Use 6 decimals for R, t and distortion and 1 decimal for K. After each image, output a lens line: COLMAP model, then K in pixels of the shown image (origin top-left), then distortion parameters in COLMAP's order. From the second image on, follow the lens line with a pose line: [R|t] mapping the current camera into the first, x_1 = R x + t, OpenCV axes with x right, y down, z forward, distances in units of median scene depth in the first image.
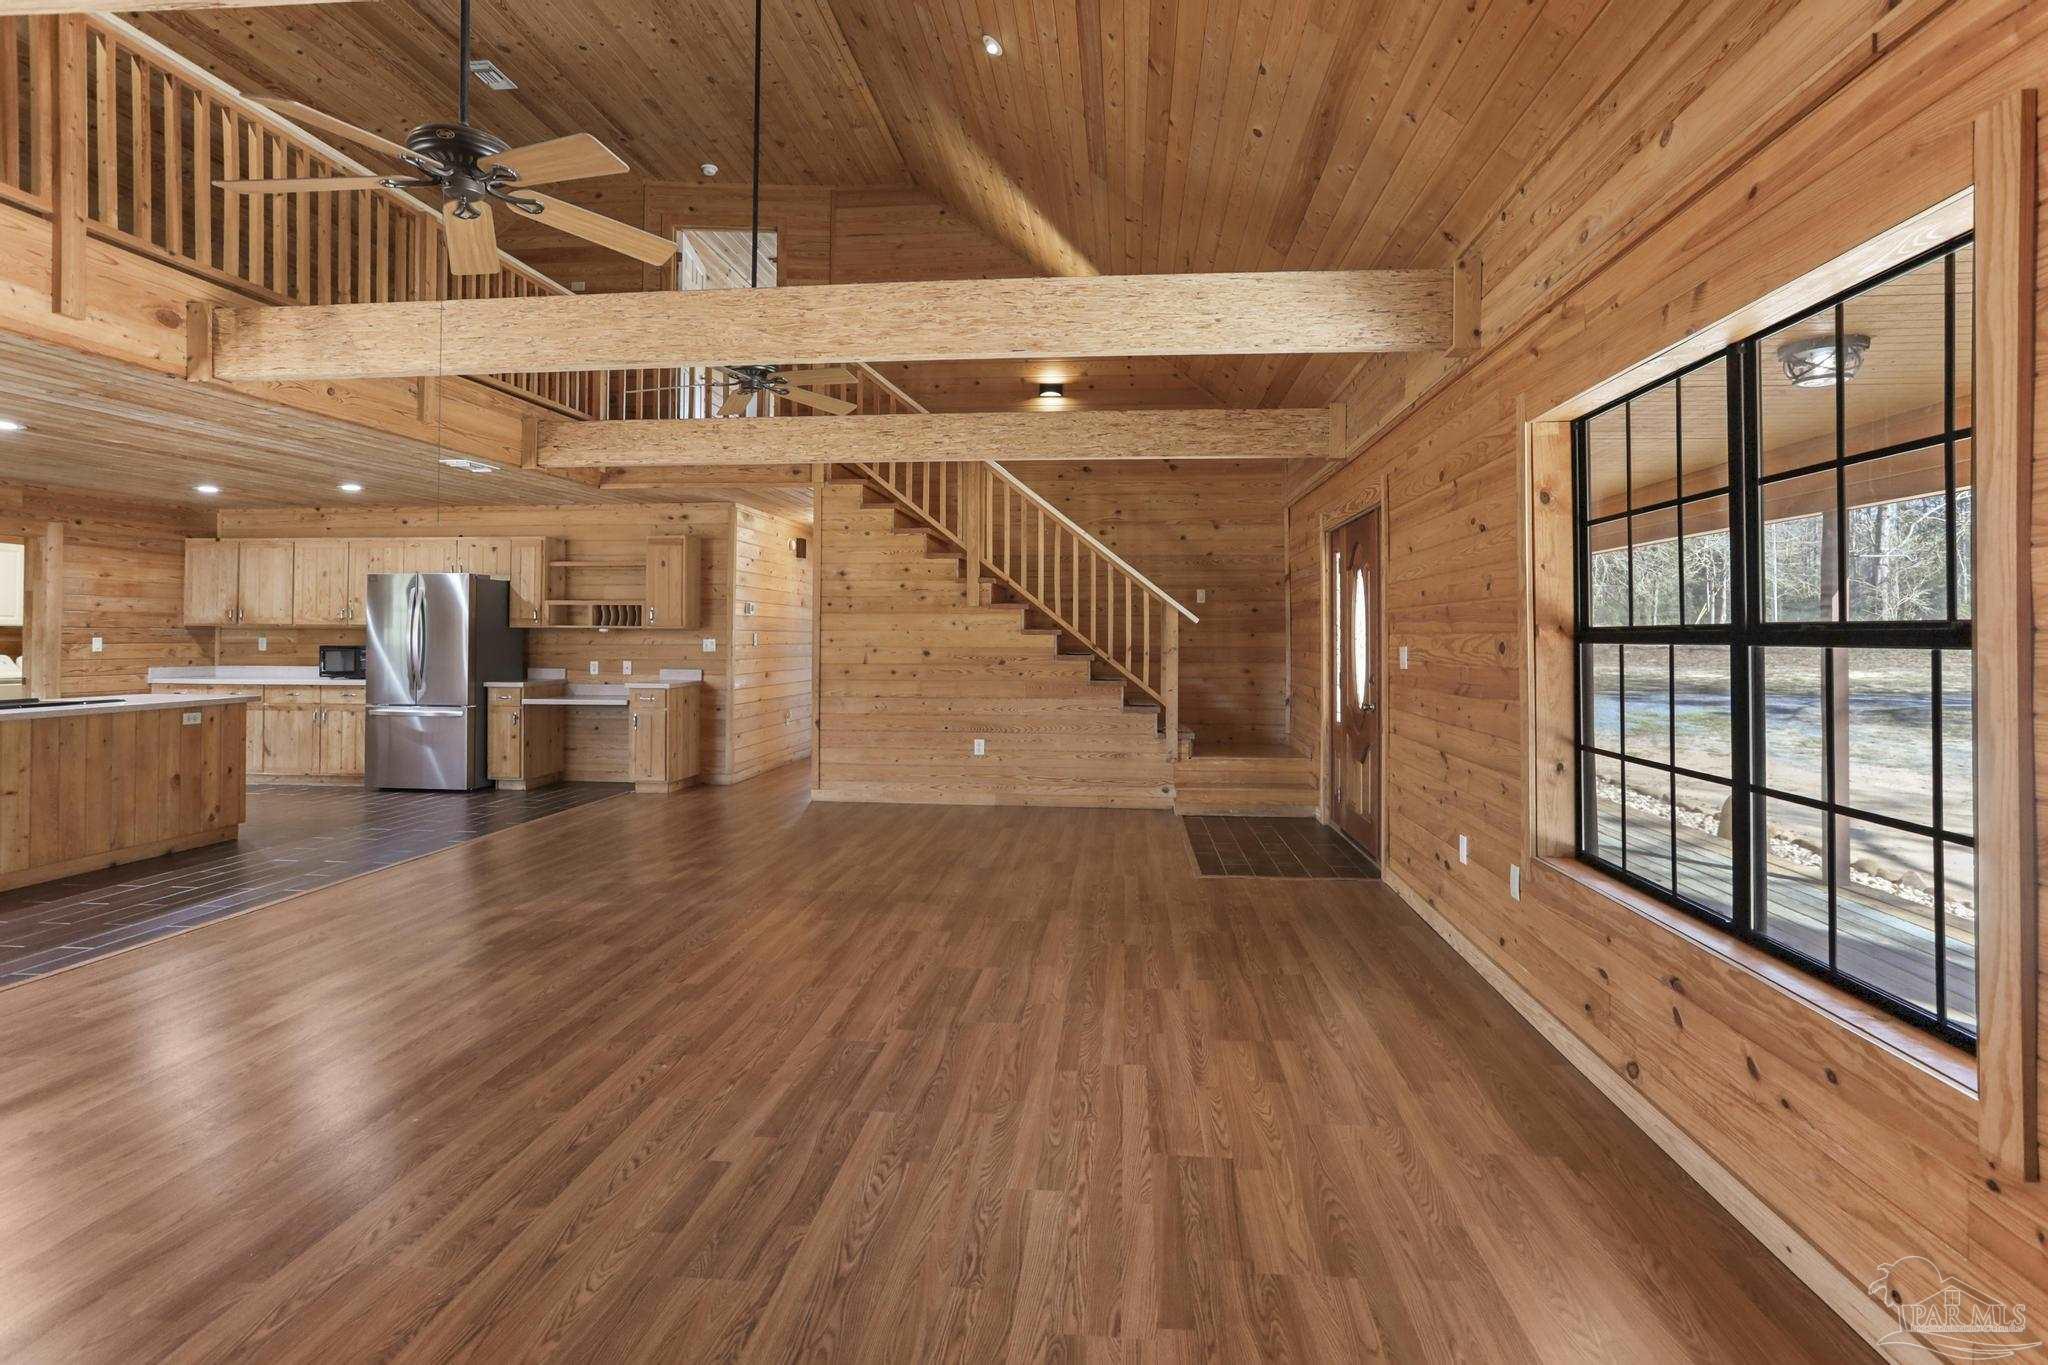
lens RADIAL K [[988.8, 0, 1033.8], [0, 988.8, 630.8], [0, 0, 1]] dist [-0.043932, 0.022945]
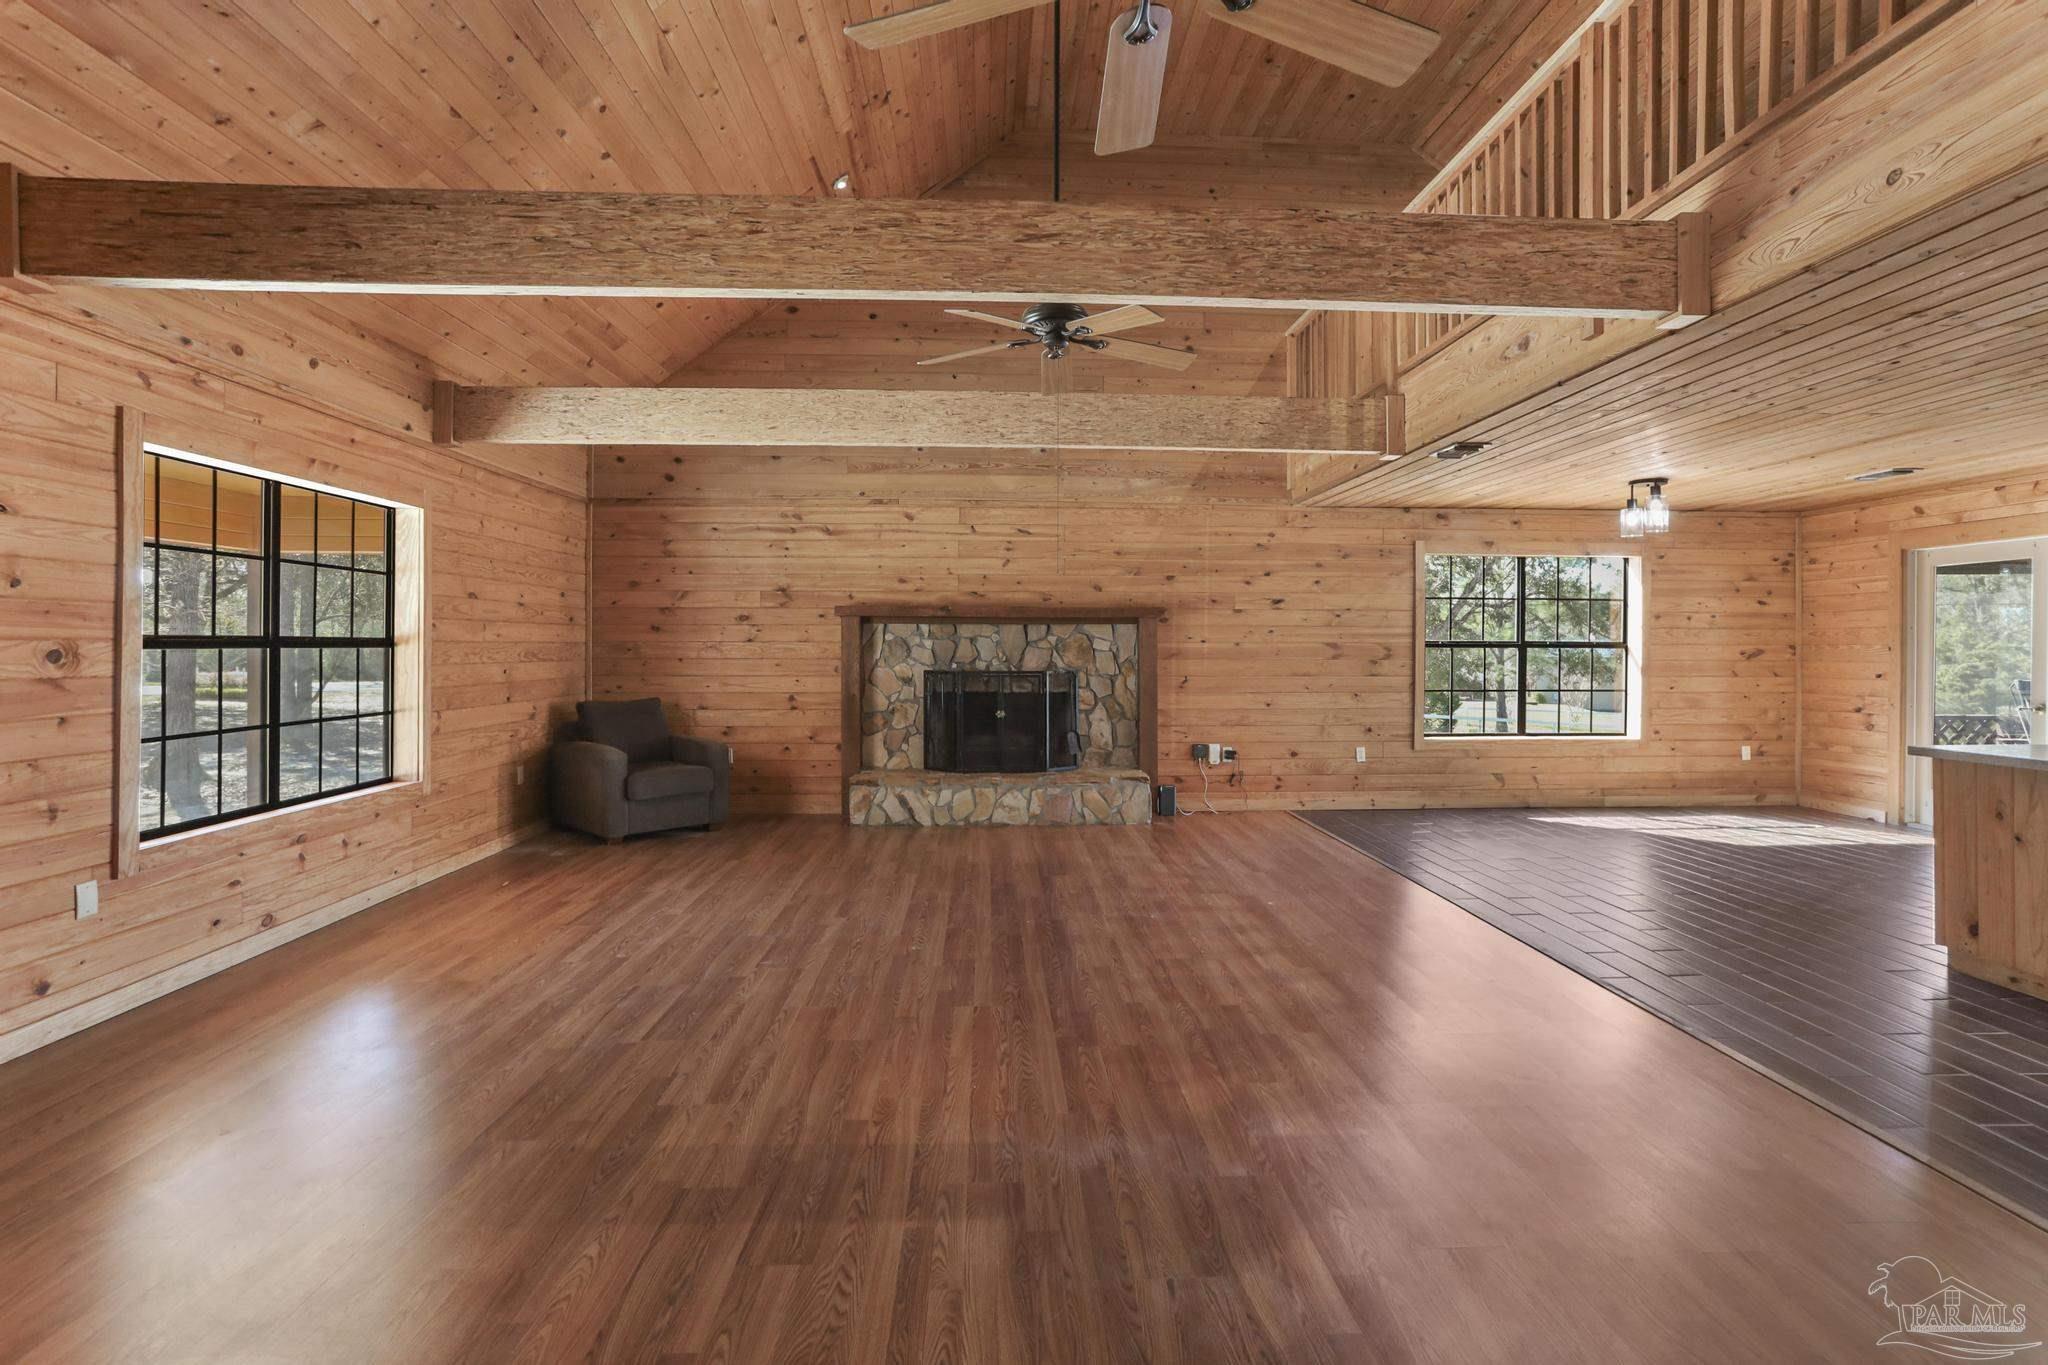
lens RADIAL K [[988.8, 0, 1025.4], [0, 988.8, 644.7], [0, 0, 1]] dist [-0.043932, 0.022945]
pose [[-0.991809, -0.004575, -0.127647, -0.306388], [-0.004155, 0.999985, -0.003553, 0.006793], [0.127662, -0.002994, -0.991813, 2.118644]]
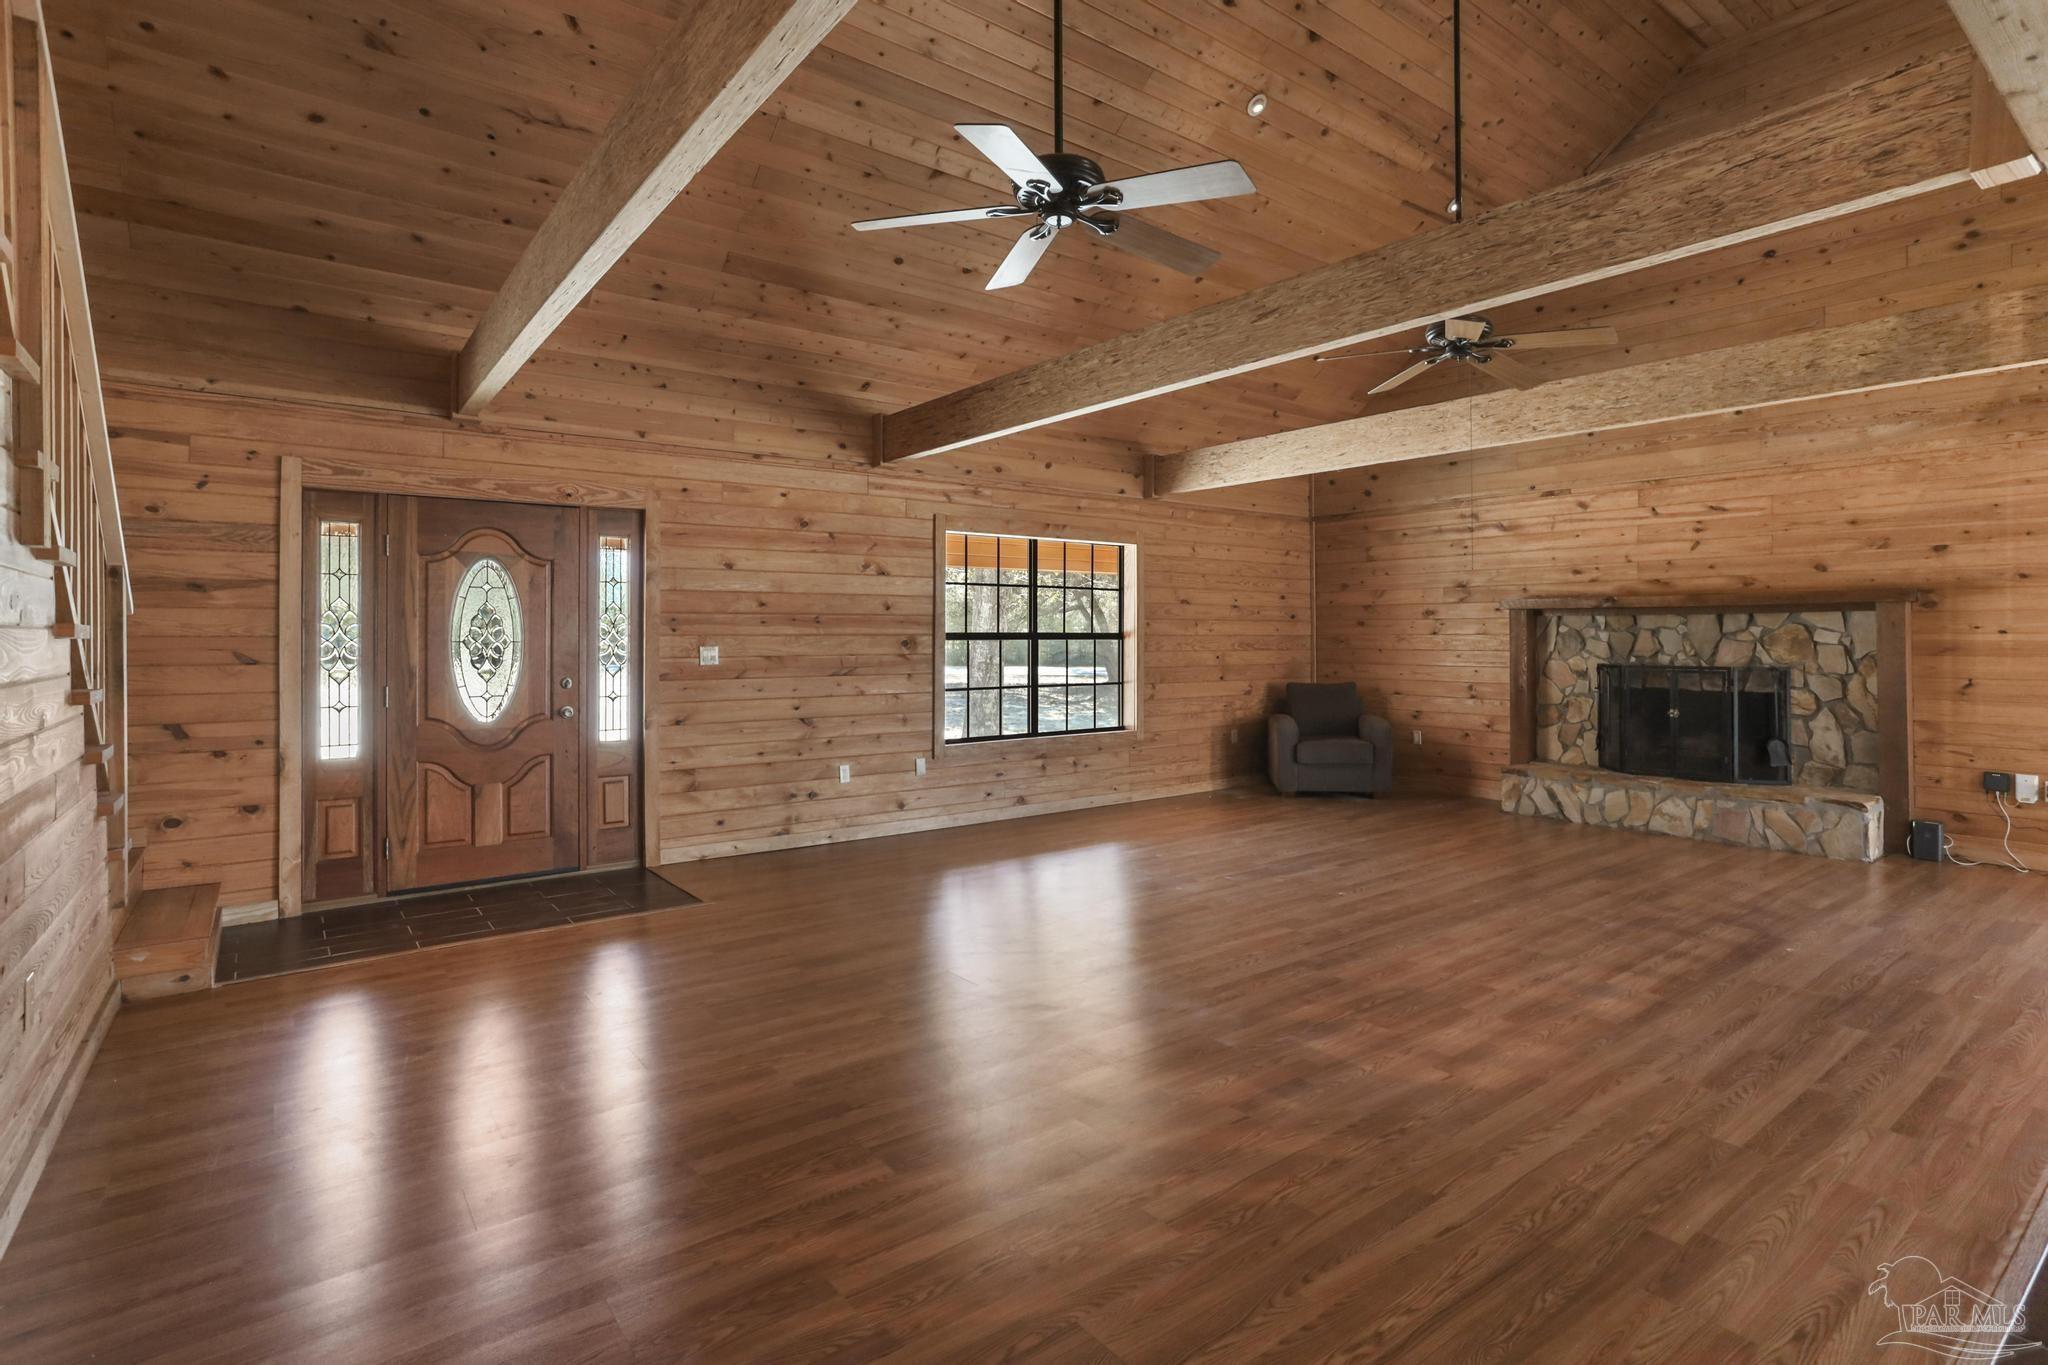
lens RADIAL K [[988.8, 0, 1051.8], [0, 988.8, 636.0], [0, 0, 1]] dist [-0.043932, 0.022945]
pose [[-0.686263, -0.001898, 0.727351, -1.102013], [-0.004014, 0.999991, -0.001177, 0.004982], [-0.727342, -0.003727, -0.686265, 2.190070]]
